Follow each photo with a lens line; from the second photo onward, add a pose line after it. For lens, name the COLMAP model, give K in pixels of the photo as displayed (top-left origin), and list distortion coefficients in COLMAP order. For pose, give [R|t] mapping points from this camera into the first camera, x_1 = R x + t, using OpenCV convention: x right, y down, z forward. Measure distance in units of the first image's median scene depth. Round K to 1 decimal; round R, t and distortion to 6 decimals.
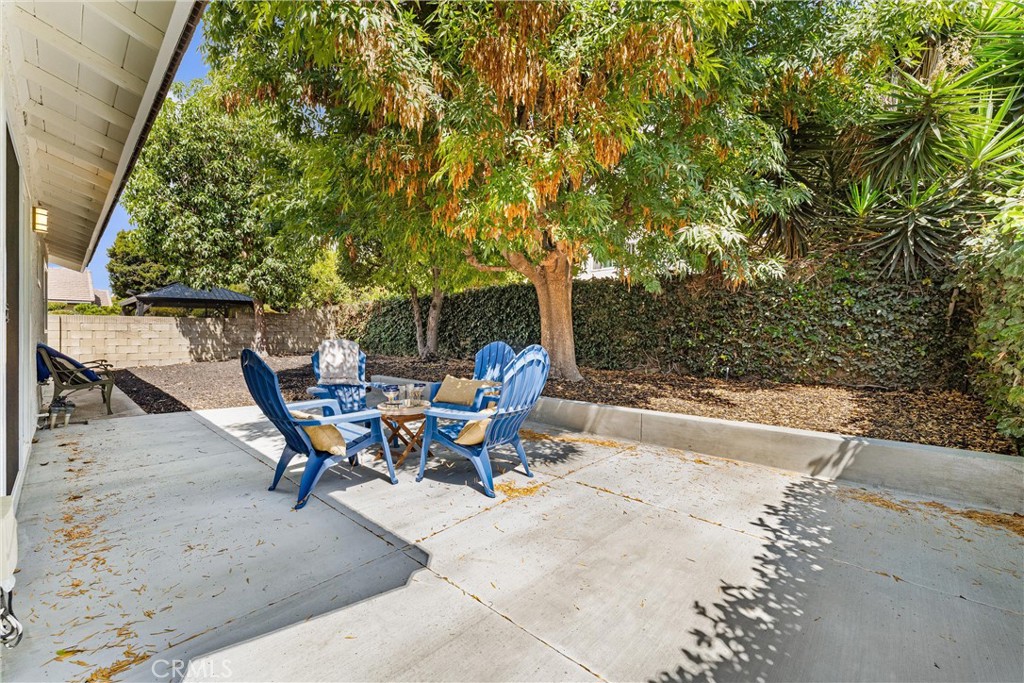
lens RADIAL K [[414.9, 0, 515.3], [0, 414.9, 333.9], [0, 0, 1]] dist [0.000786, 0.000040]
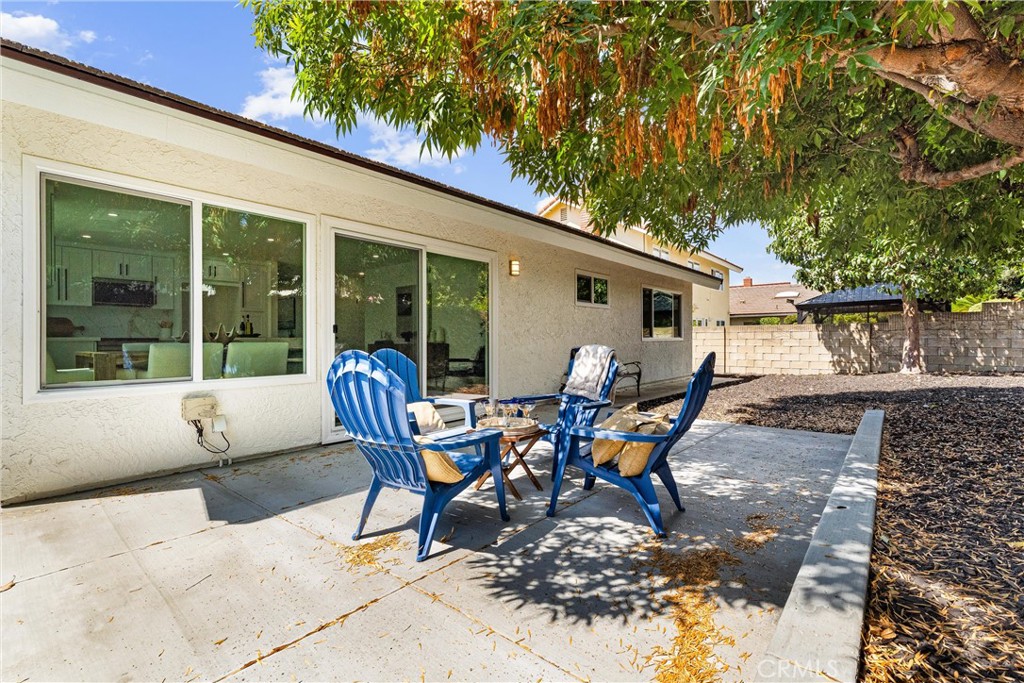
lens RADIAL K [[457.1, 0, 515.0], [0, 457.1, 341.2], [0, 0, 1]] dist [-0.003038, -0.000002]
pose [[0.049384, 0.003481, -0.998774, 0.612208], [-0.010102, 0.999945, 0.002986, 0.001574], [0.998729, 0.009942, 0.049416, 0.912895]]
